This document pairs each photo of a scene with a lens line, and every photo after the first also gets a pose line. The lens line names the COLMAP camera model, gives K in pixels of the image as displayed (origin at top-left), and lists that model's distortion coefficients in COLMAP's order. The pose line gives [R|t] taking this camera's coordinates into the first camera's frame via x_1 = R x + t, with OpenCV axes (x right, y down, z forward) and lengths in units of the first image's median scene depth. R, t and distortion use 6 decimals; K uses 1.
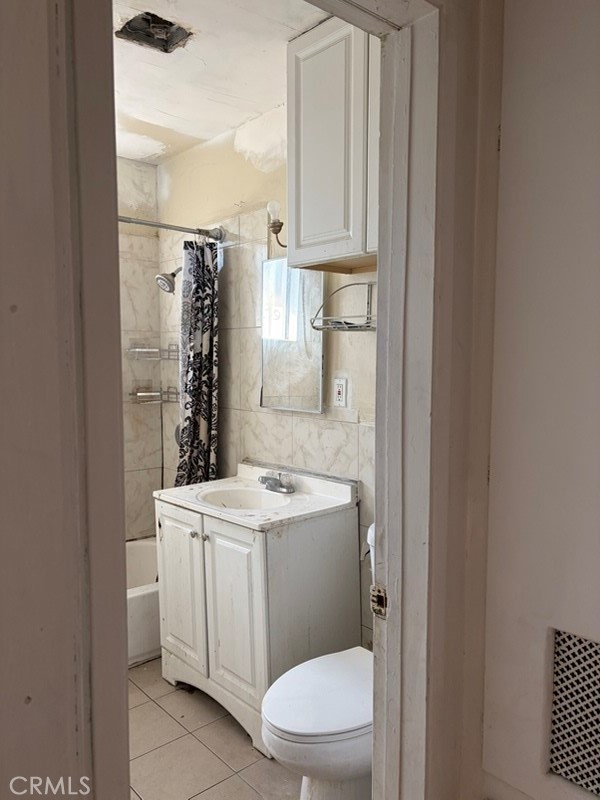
lens RADIAL K [[607.7, 0, 305.8], [0, 607.7, 405.1], [0, 0, 1]] dist [0.054845, -0.058149]
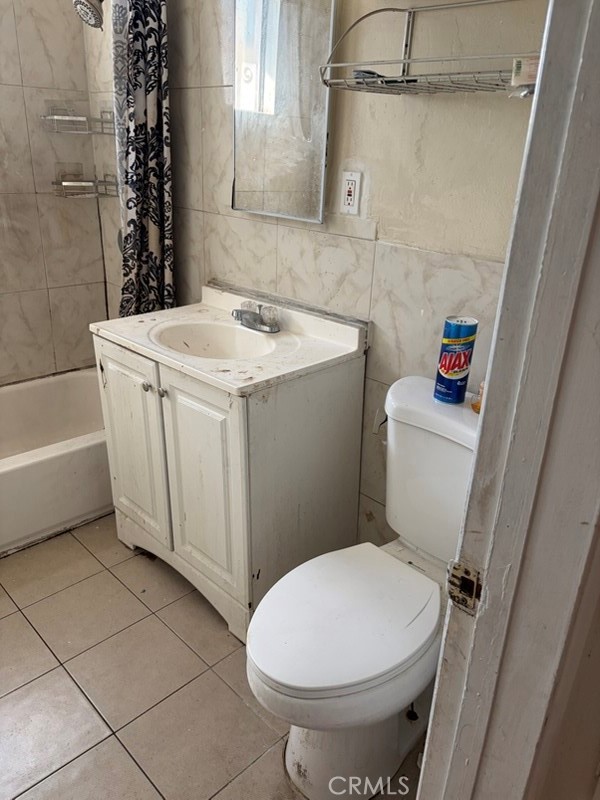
lens RADIAL K [[607.7, 0, 293.1], [0, 607.7, 395.2], [0, 0, 1]] dist [0.054845, -0.058149]
pose [[0.998720, 0.013511, 0.048744, -0.033486], [-0.027913, 0.950867, 0.308338, -0.012553], [-0.042183, -0.309304, 0.950027, 0.230323]]
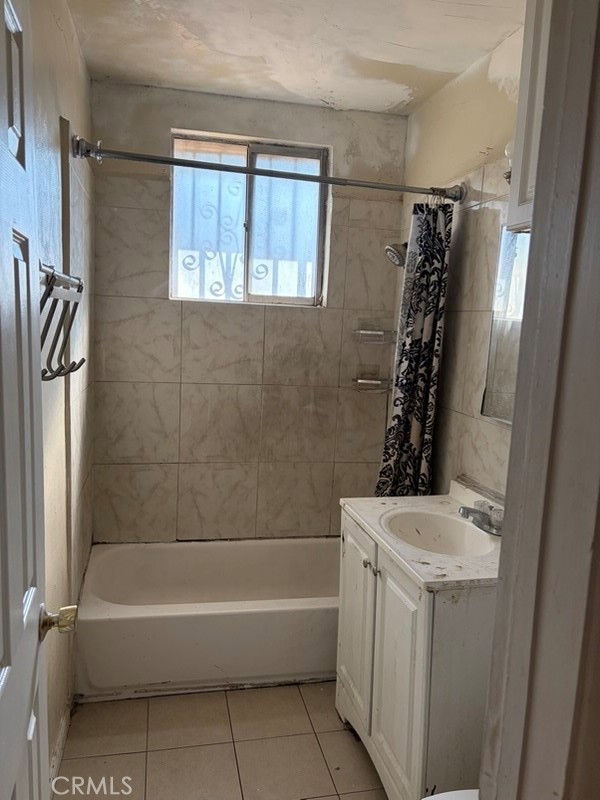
lens RADIAL K [[607.7, 0, 299.1], [0, 607.7, 402.8], [0, 0, 1]] dist [0.054845, -0.058149]
pose [[0.871888, 0.104441, -0.478439, 0.091005], [-0.082155, 0.994342, 0.067345, -0.043979], [0.482766, -0.019411, 0.875534, 0.196578]]
